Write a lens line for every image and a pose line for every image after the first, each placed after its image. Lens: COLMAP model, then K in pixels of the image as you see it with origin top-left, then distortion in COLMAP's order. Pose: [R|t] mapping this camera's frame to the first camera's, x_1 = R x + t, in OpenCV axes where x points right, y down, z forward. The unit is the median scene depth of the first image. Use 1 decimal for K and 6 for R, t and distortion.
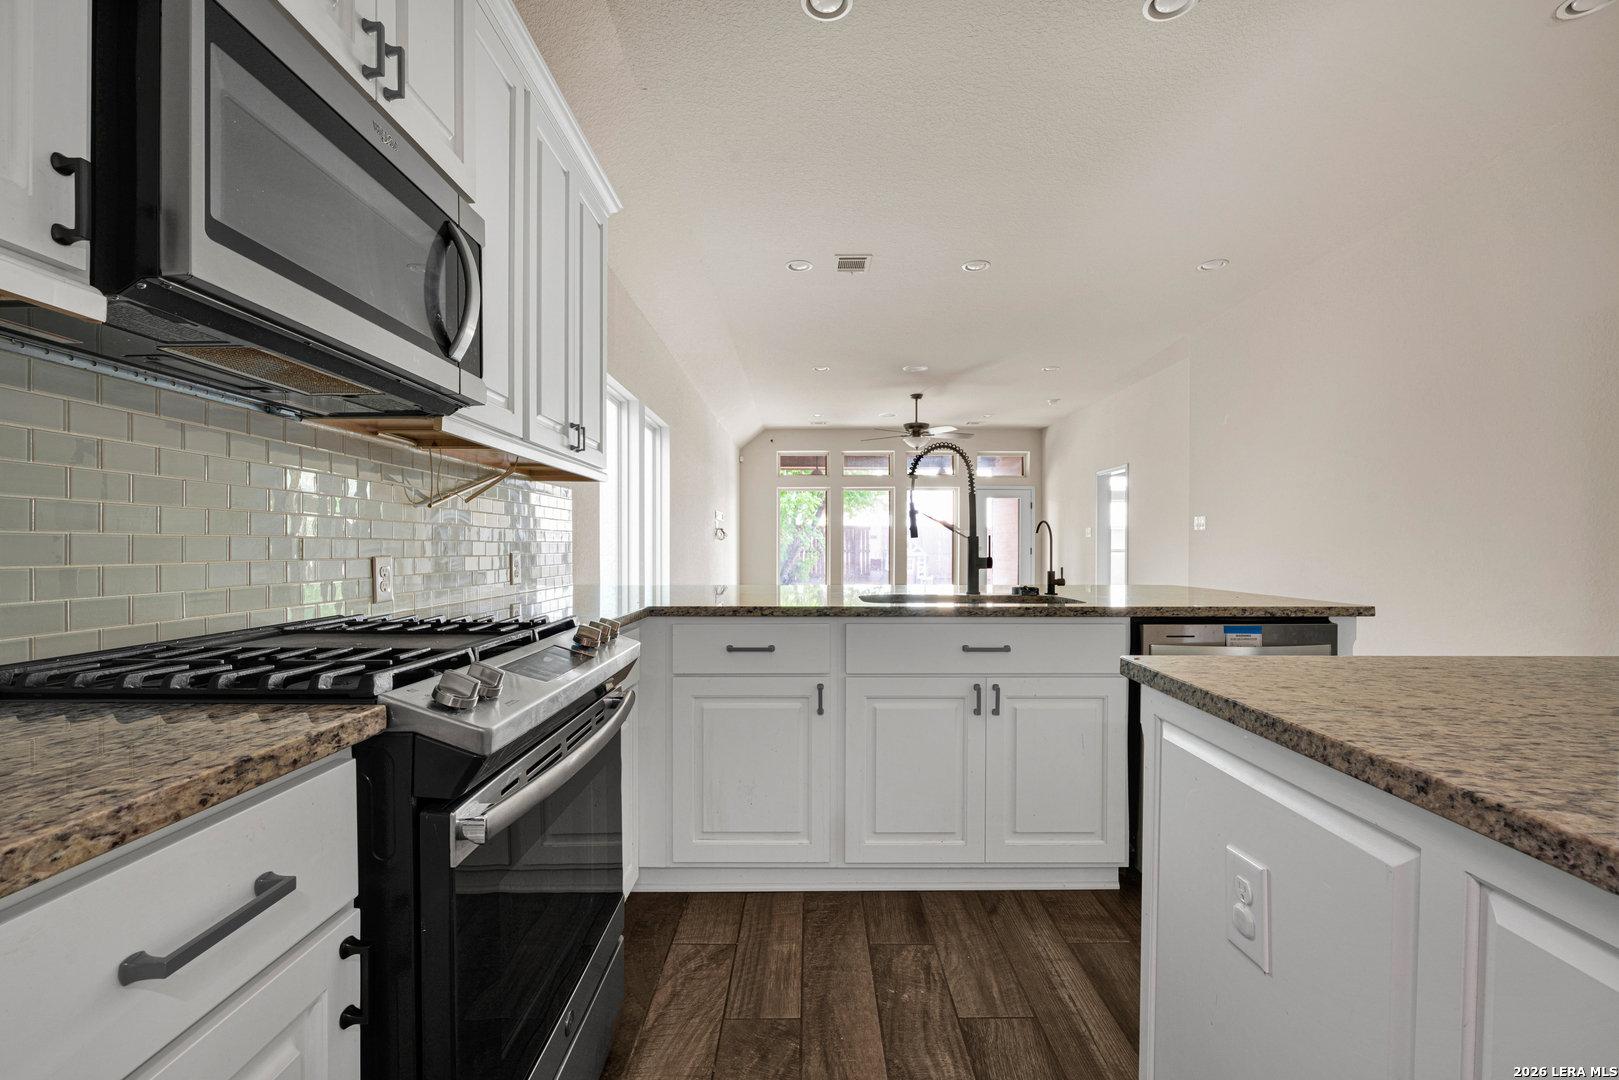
lens RADIAL K [[707.4, 0, 806.0], [0, 707.4, 543.8], [0, 0, 1]] dist [-0.010083, 0.000026]
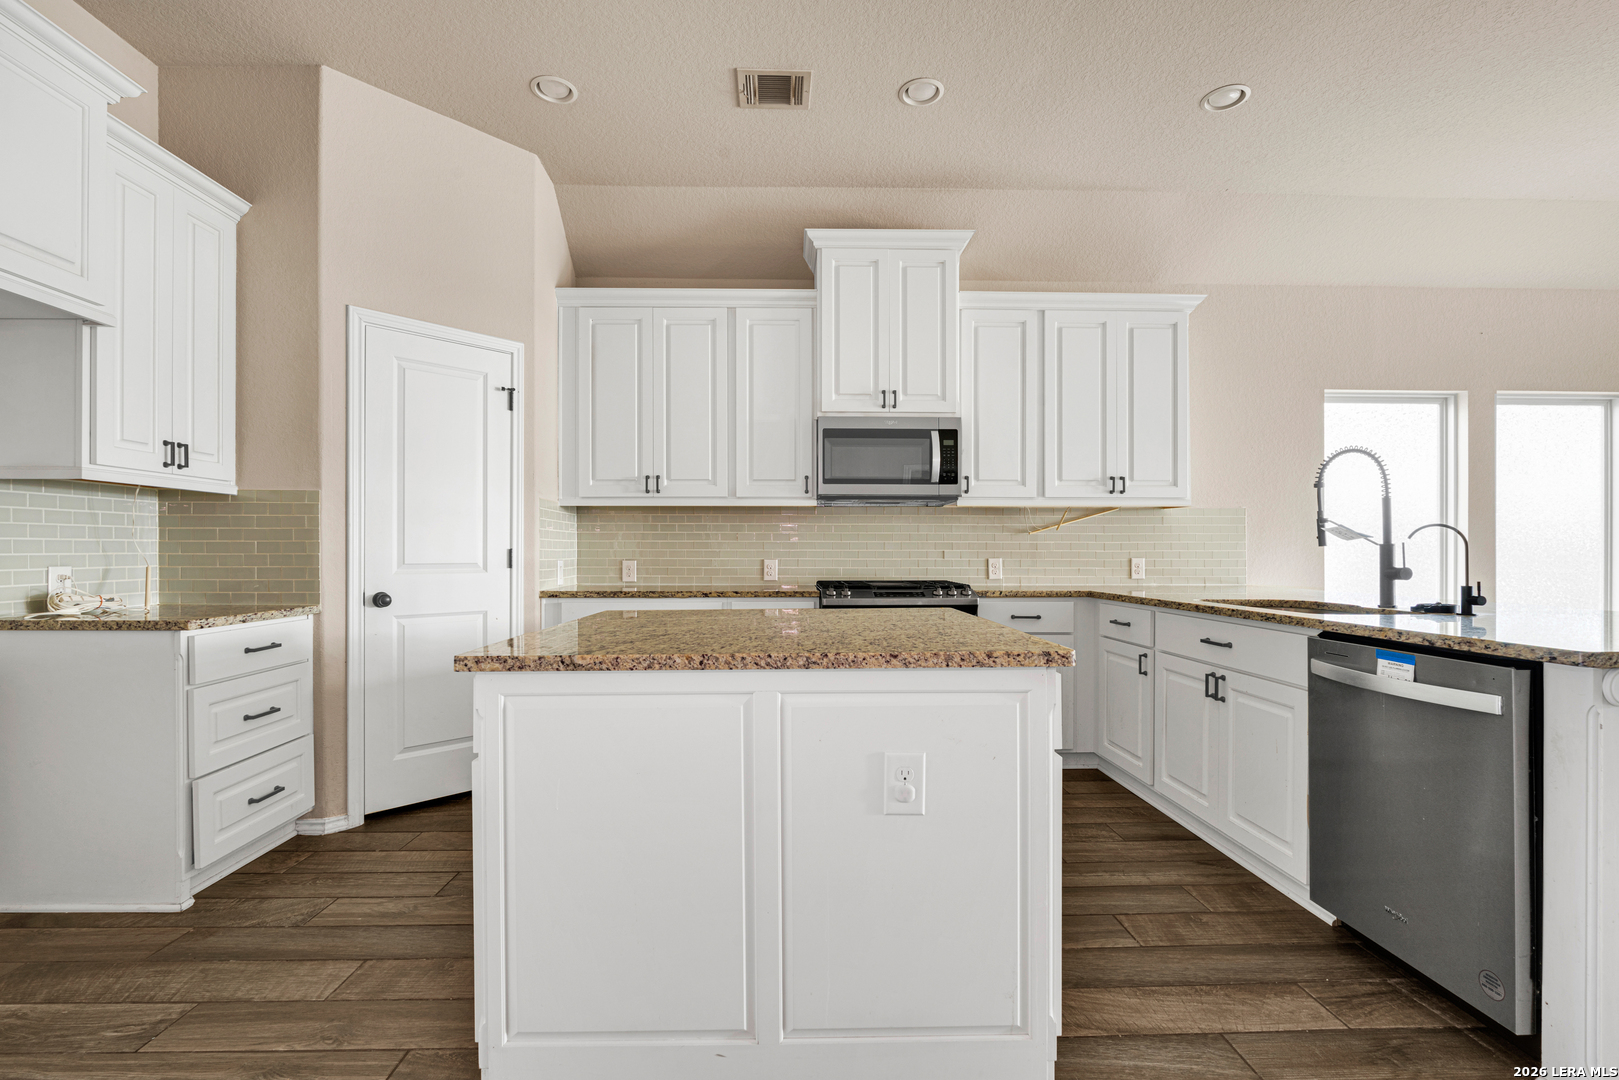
lens RADIAL K [[707.4, 0, 804.2], [0, 707.4, 549.0], [0, 0, 1]] dist [-0.010083, 0.000026]
pose [[0.032165, -0.006116, -0.999464, 1.132014], [0.001670, 0.999980, -0.006065, 0.000925], [0.999481, -0.001474, 0.032174, 0.236023]]
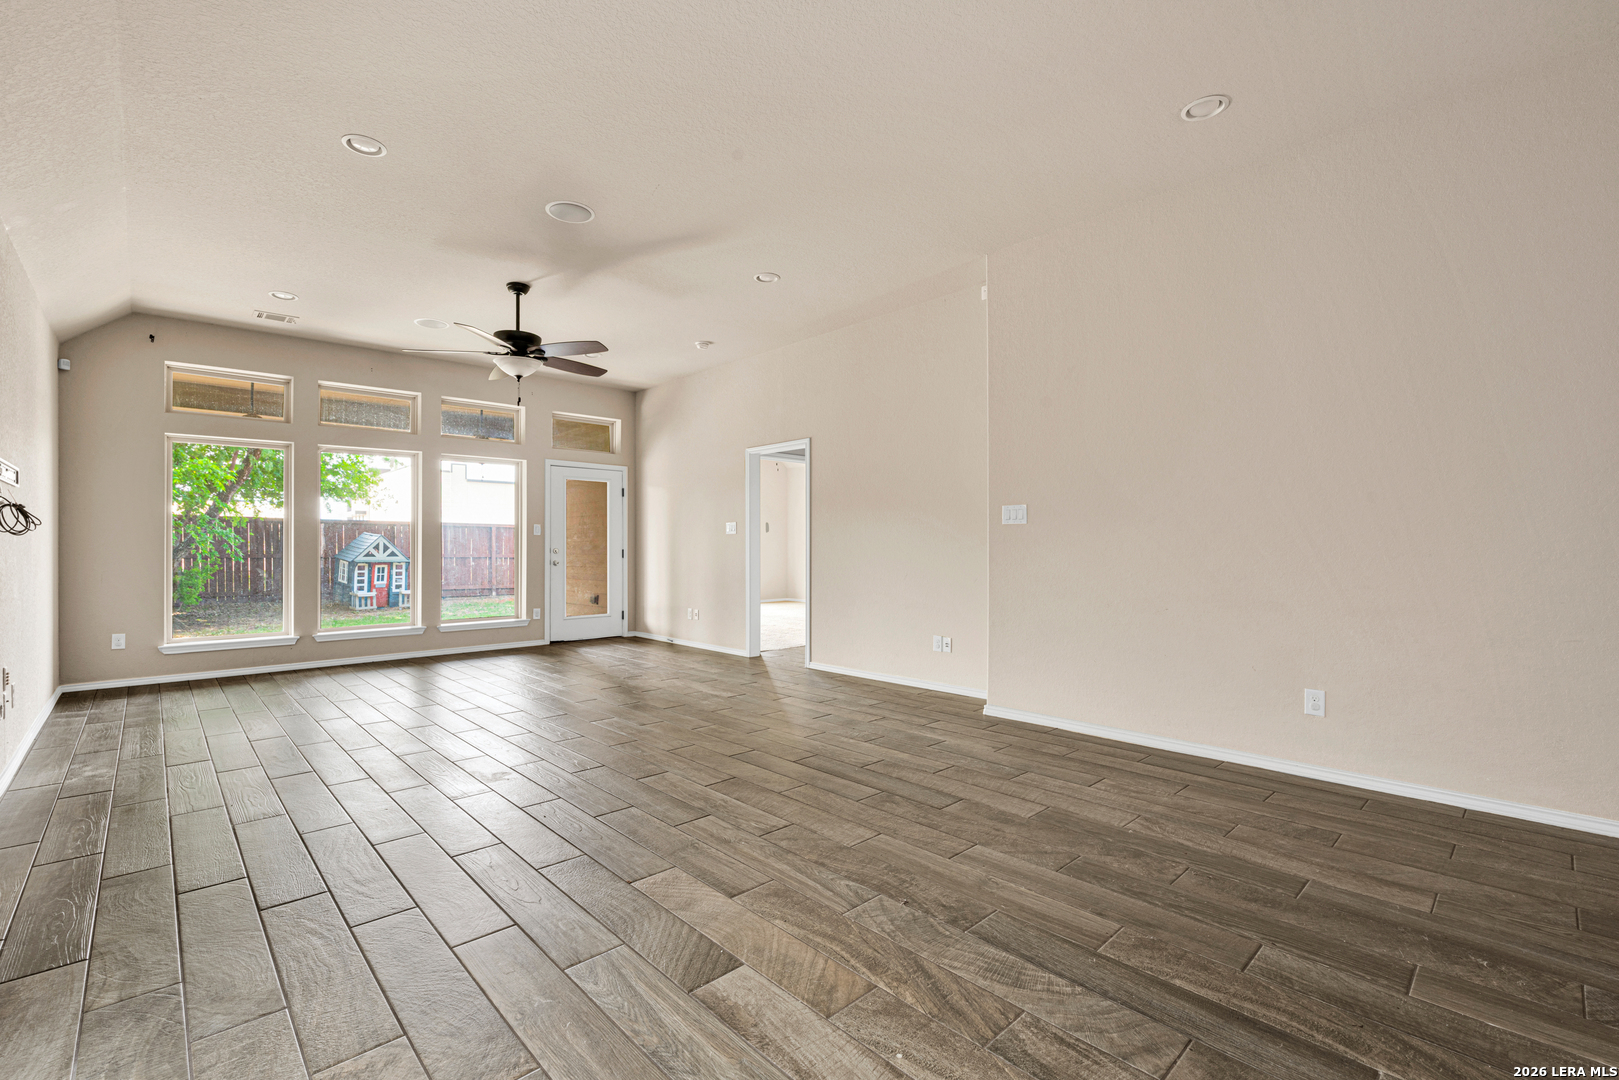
lens RADIAL K [[707.4, 0, 812.1], [0, 707.4, 541.3], [0, 0, 1]] dist [-0.010083, 0.000026]
pose [[0.729528, 0.000227, 0.683951, -0.060765], [0.002628, 0.999992, -0.003136, -0.000214], [-0.683946, 0.004085, 0.729521, 0.427244]]
